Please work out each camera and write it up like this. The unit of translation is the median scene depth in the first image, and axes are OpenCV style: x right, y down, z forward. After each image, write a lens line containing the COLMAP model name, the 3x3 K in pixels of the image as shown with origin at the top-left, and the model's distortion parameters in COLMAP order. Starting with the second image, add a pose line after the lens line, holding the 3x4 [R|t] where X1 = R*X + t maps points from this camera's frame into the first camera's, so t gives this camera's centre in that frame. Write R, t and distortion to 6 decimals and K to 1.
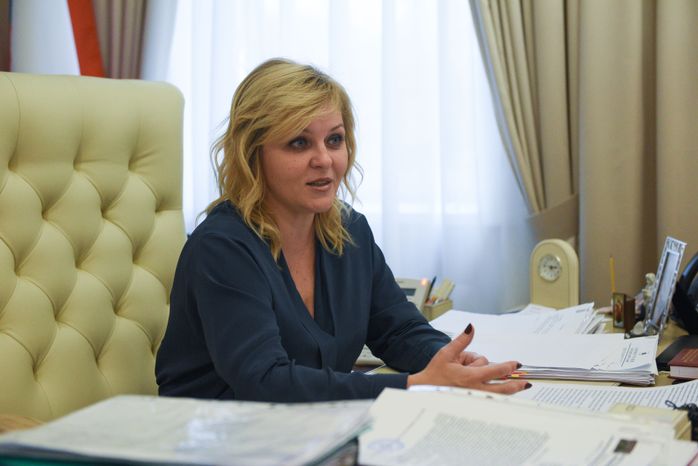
lens RADIAL K [[1201.2, 0, 346.1], [0, 1201.2, 228.8], [0, 0, 1]] dist [0.090694, 0.000000]
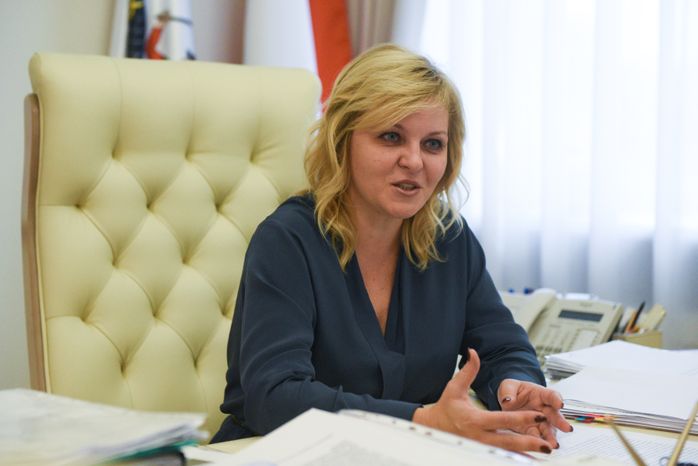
lens RADIAL K [[1374.8, 0, 345.0], [0, 1374.8, 237.1], [0, 0, 1]] dist [0.078637, 0.000000]
pose [[0.927605, 0.045893, -0.370733, 0.300849], [-0.047188, 0.998870, 0.005582, -0.000941], [0.370571, 0.012317, 0.928723, 0.043751]]
